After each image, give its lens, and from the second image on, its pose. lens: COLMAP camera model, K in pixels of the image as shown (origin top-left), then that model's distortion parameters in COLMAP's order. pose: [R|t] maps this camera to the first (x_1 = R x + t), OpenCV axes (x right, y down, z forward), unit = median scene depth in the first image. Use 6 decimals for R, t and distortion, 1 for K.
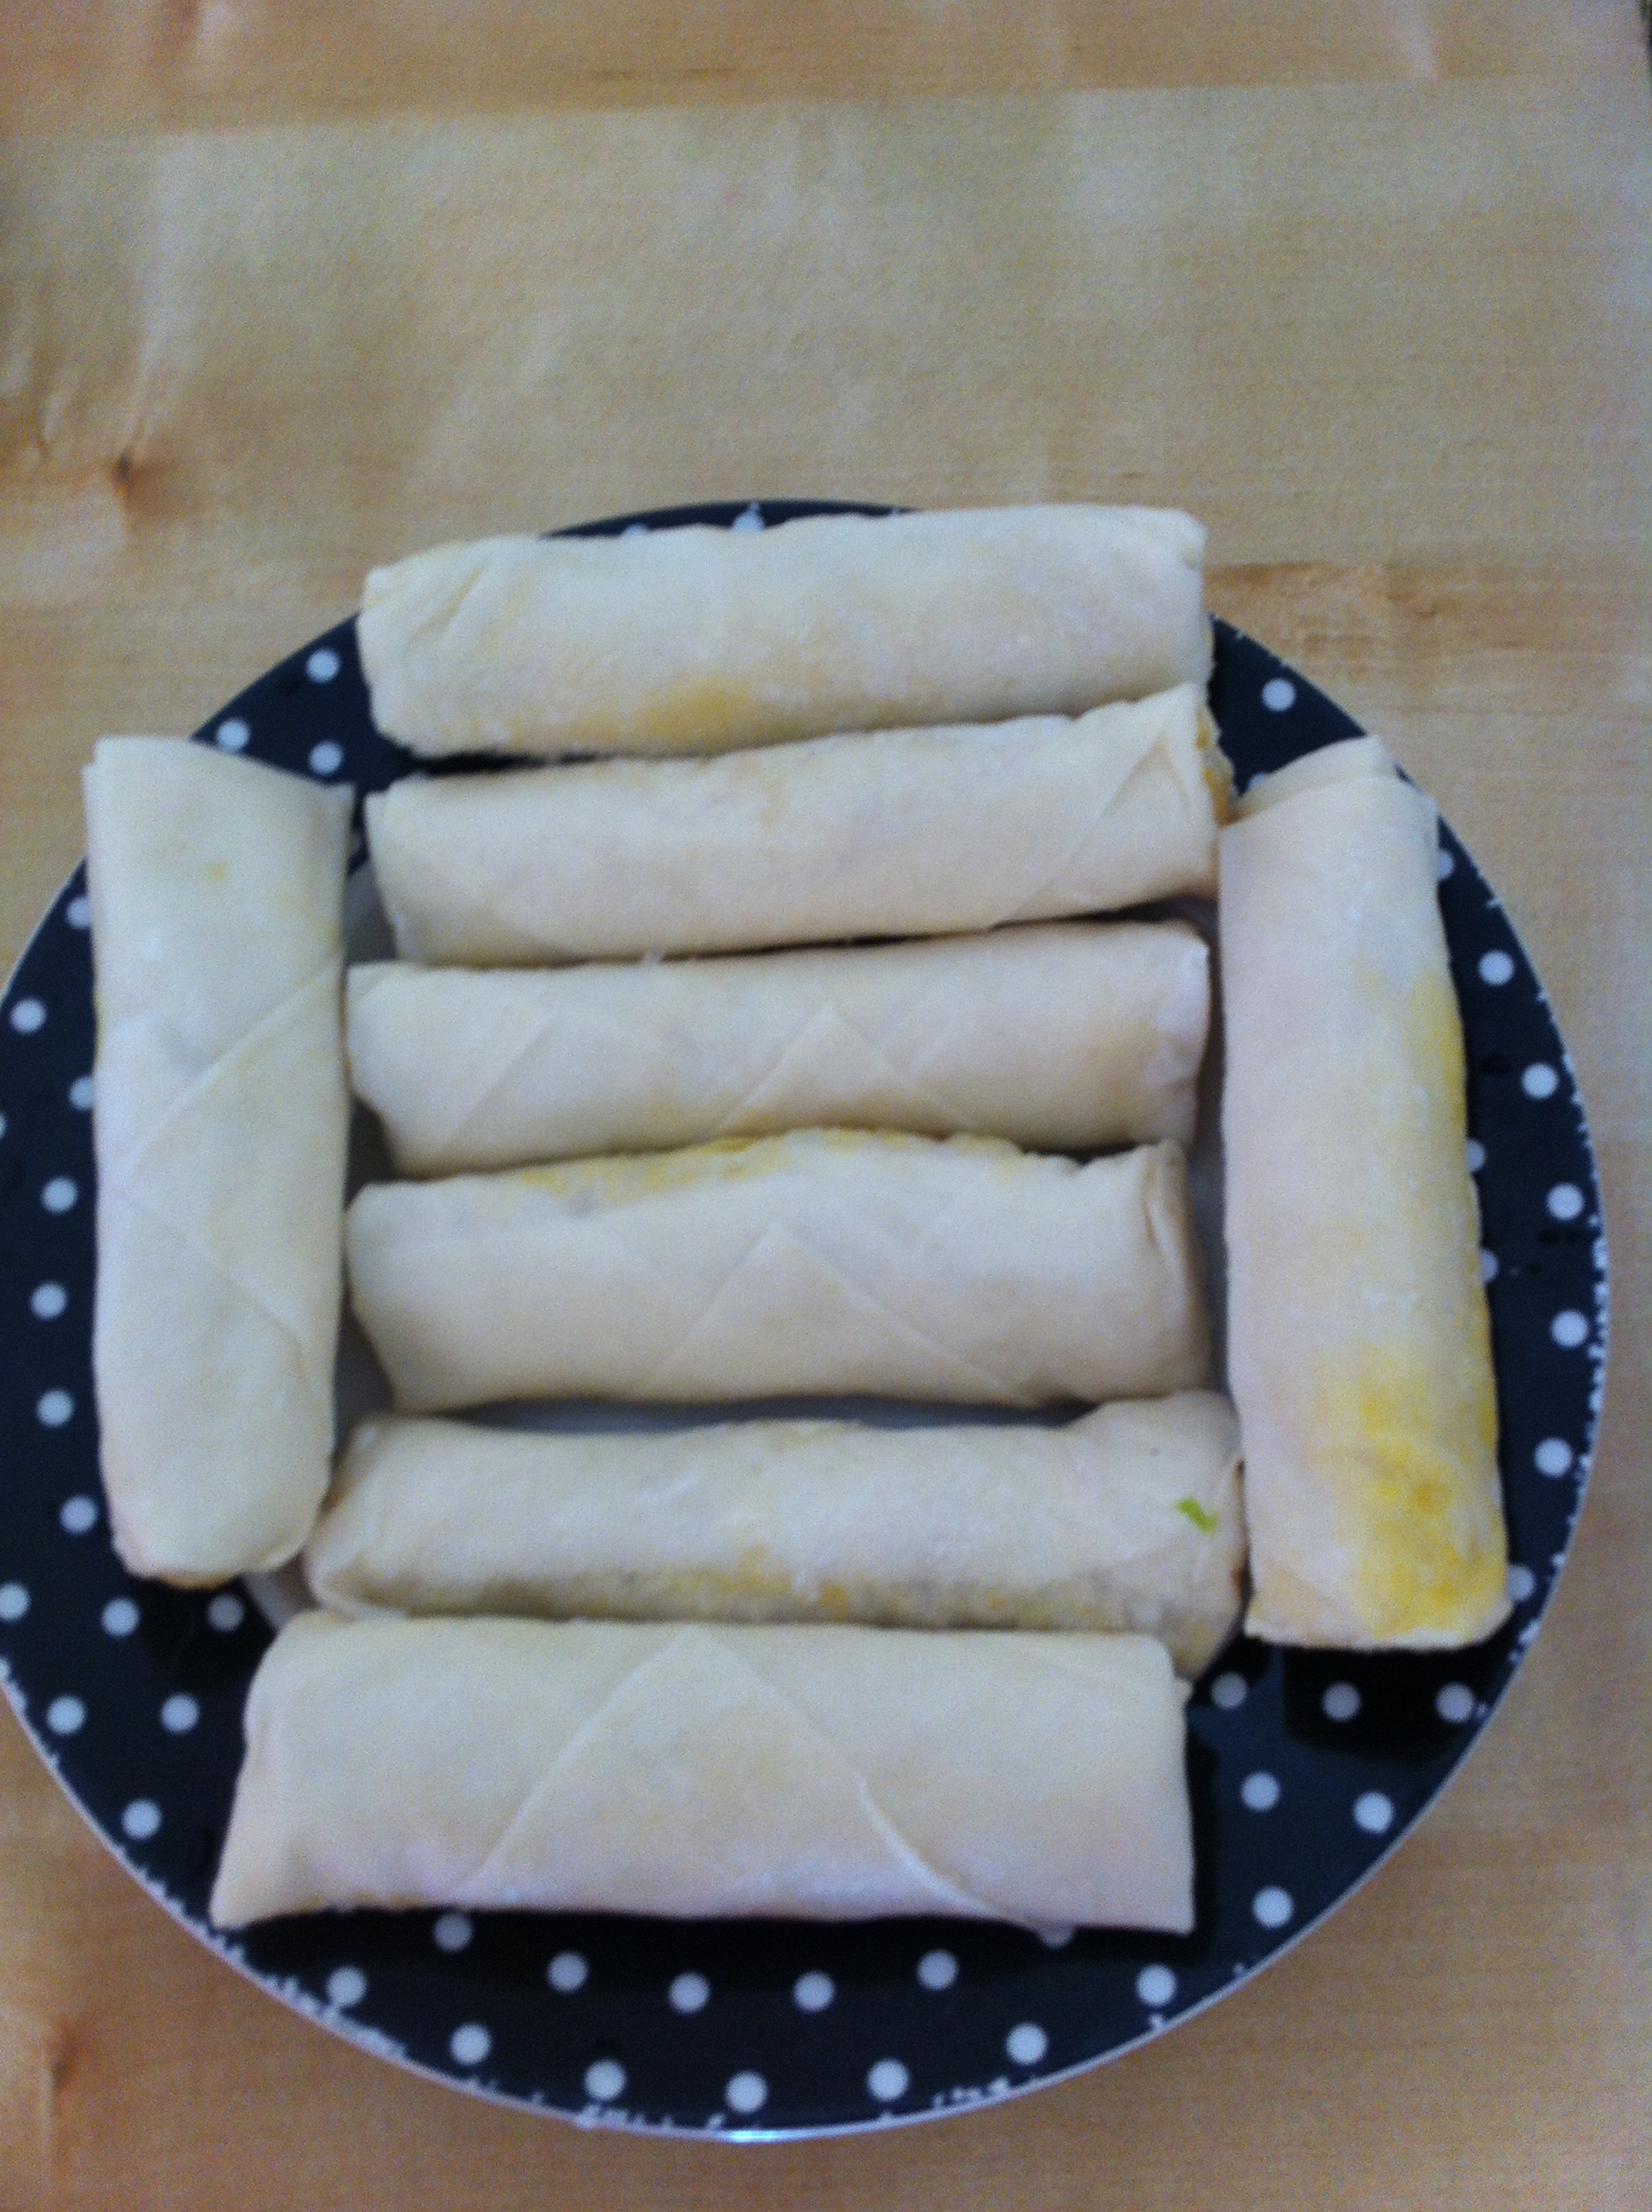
lens RADIAL K [[2043.7, 0, 826.0], [0, 2043.7, 1106.0], [0, 0, 1]] dist [0.117432, -0.242818]
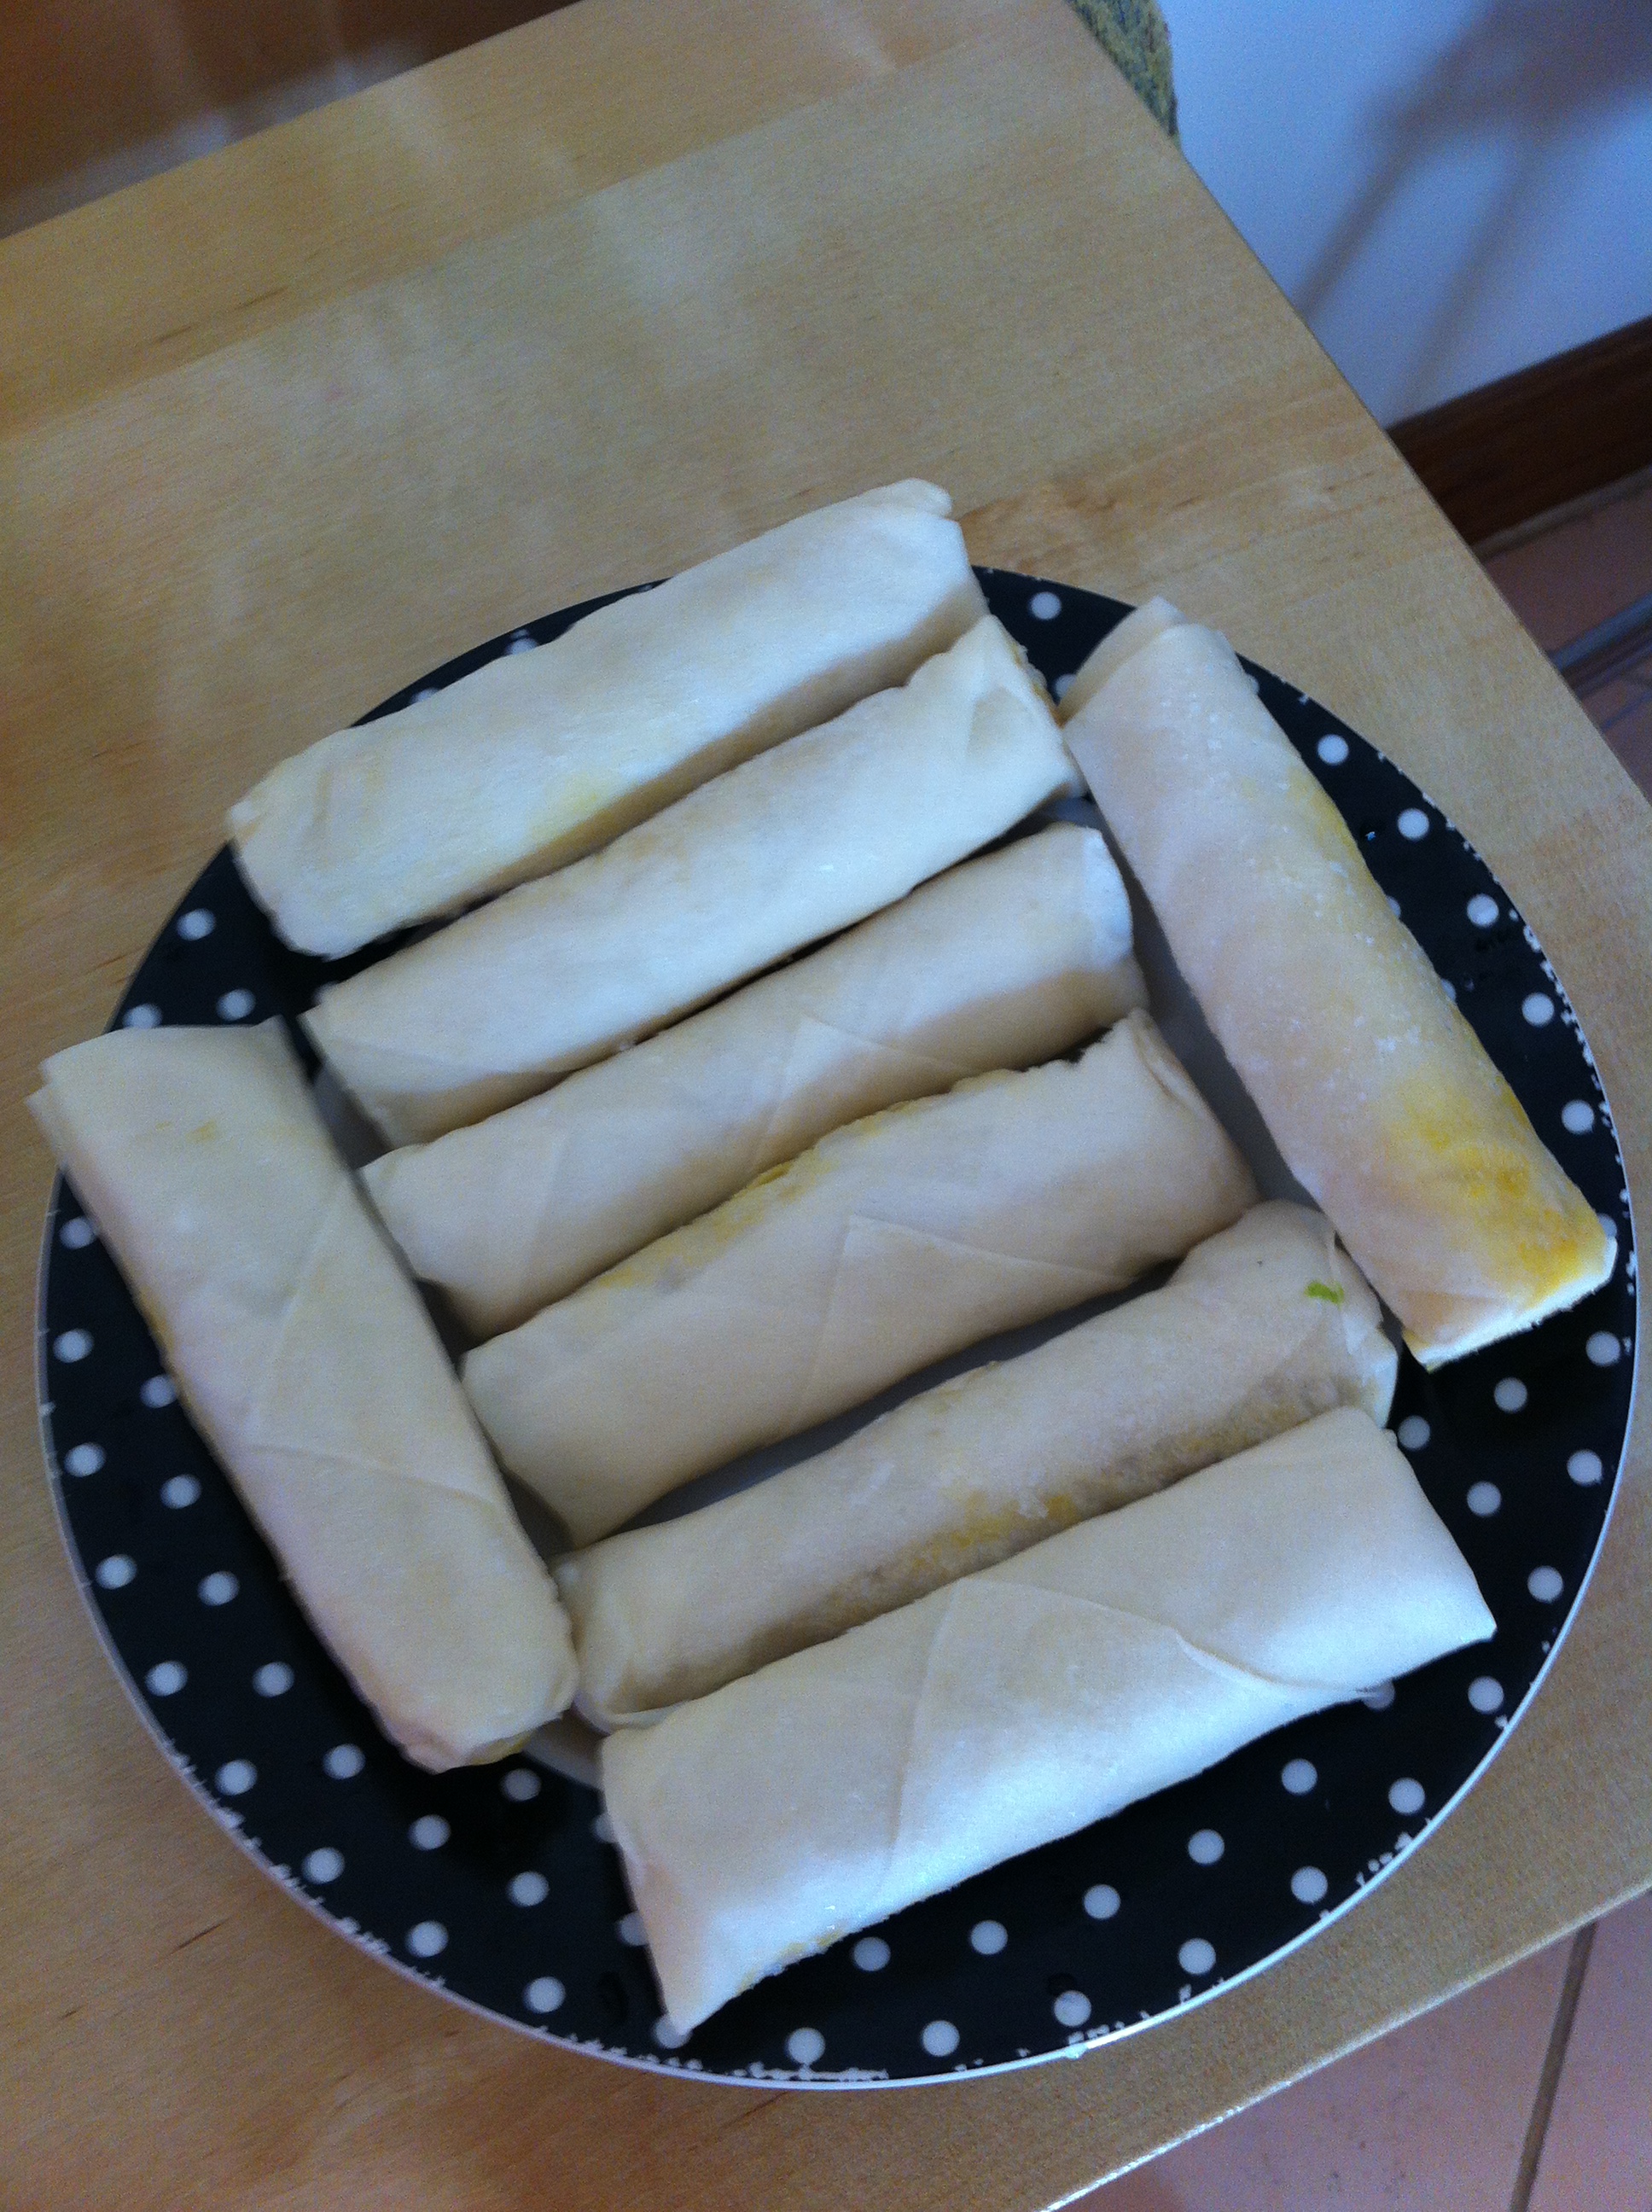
lens RADIAL K [[2043.7, 0, 826.0], [0, 2043.7, 1106.0], [0, 0, 1]] dist [0.117432, -0.242818]
pose [[0.905327, -0.400541, 0.141243, -0.159550], [0.408177, 0.912450, -0.028744, 0.029310], [-0.117364, 0.083674, 0.989558, -0.050319]]
